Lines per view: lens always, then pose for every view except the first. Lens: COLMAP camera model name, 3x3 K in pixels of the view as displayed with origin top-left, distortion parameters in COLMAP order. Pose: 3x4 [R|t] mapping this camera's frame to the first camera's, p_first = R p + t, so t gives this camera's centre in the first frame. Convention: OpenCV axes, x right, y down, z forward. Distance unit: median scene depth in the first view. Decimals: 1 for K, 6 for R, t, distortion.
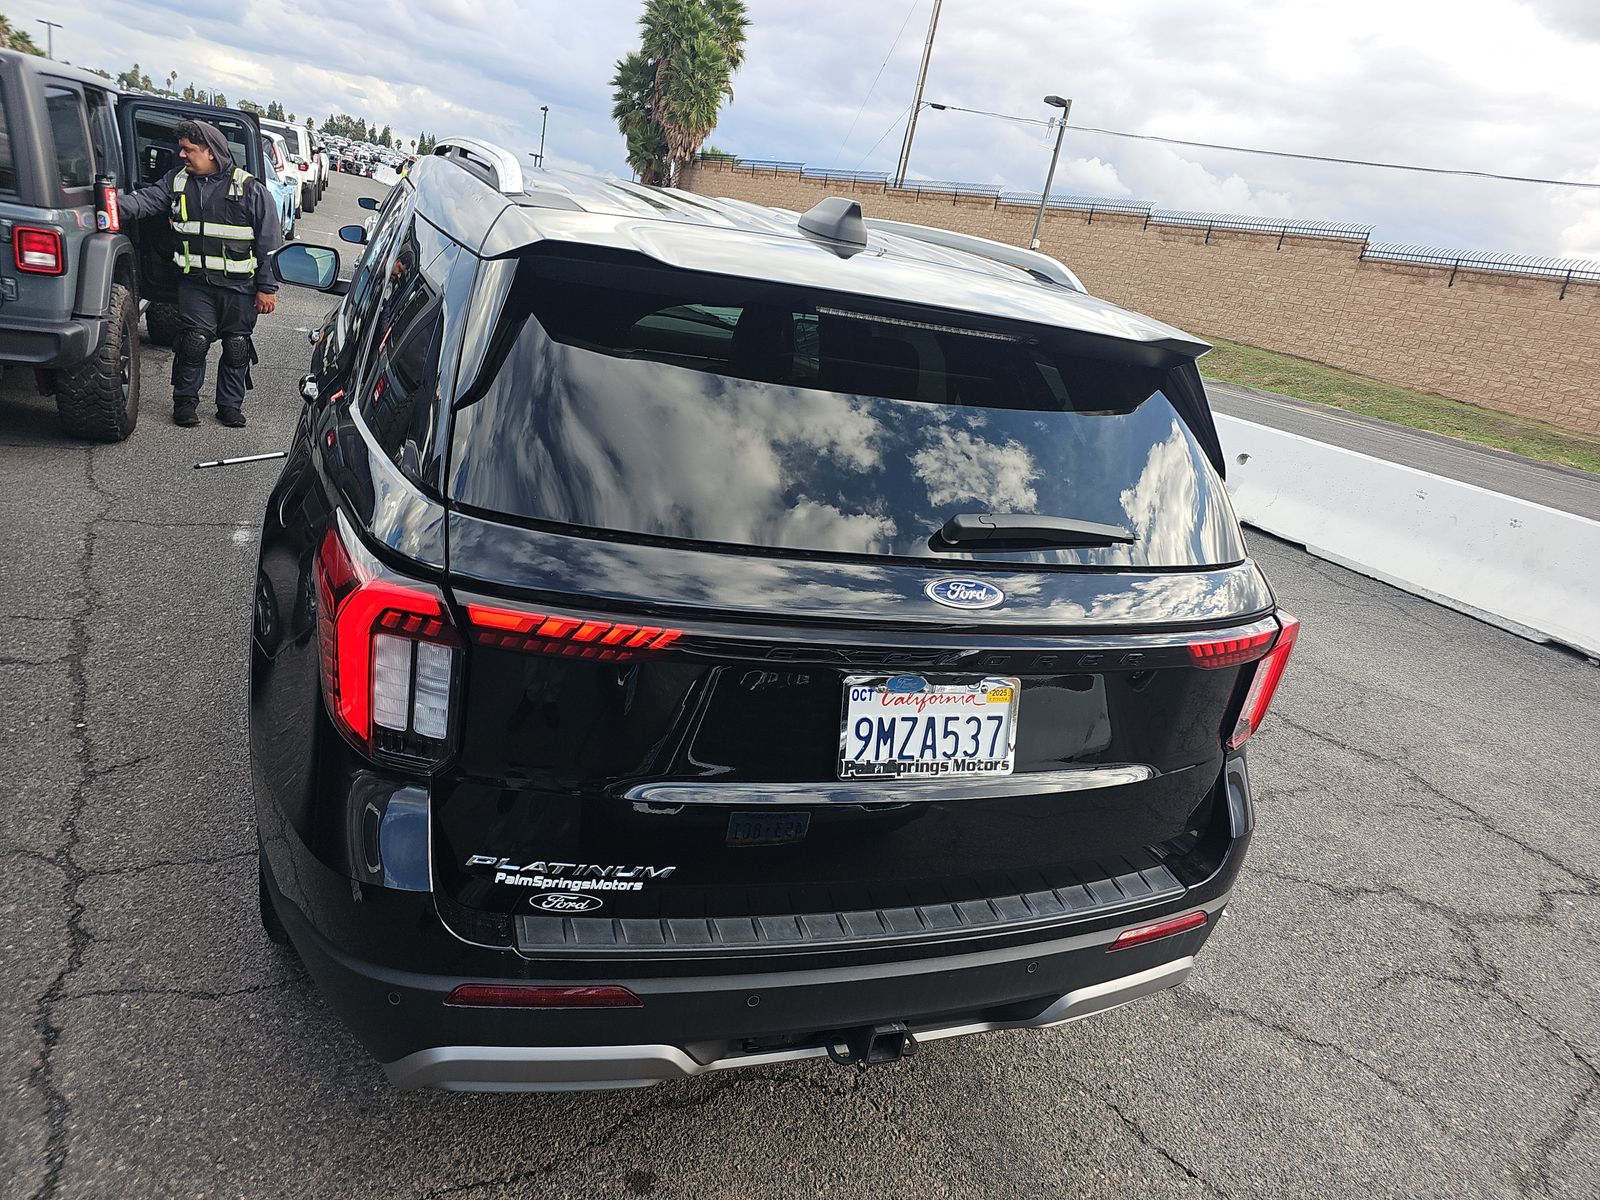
lens RADIAL K [[1126.0, 0, 804.4], [0, 1126.0, 505.1], [0, 0, 1]] dist [0.049451, -0.049608]
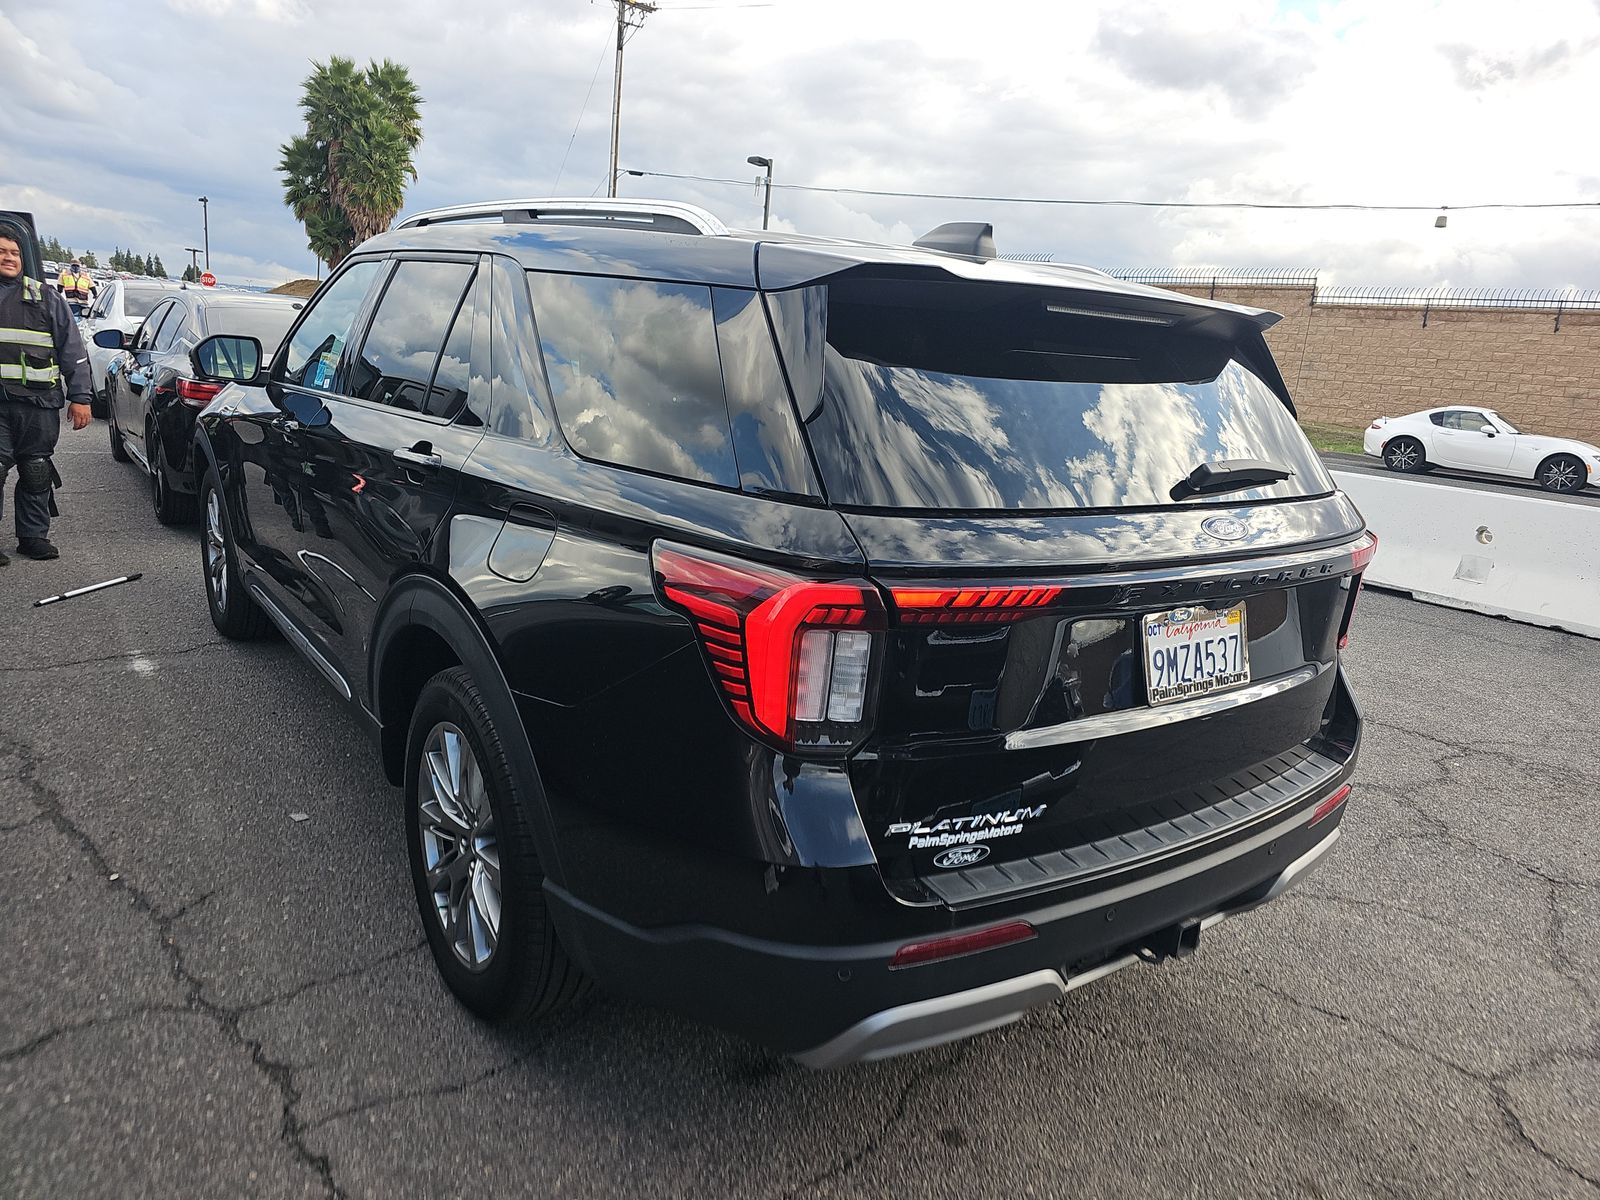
lens RADIAL K [[1126.0, 0, 804.4], [0, 1126.0, 505.1], [0, 0, 1]] dist [0.049451, -0.049608]
pose [[0.958153, -0.133717, 0.253107, -0.401193], [0.147098, 0.988516, -0.034614, 0.019698], [-0.245572, 0.070397, 0.966819, -0.033512]]
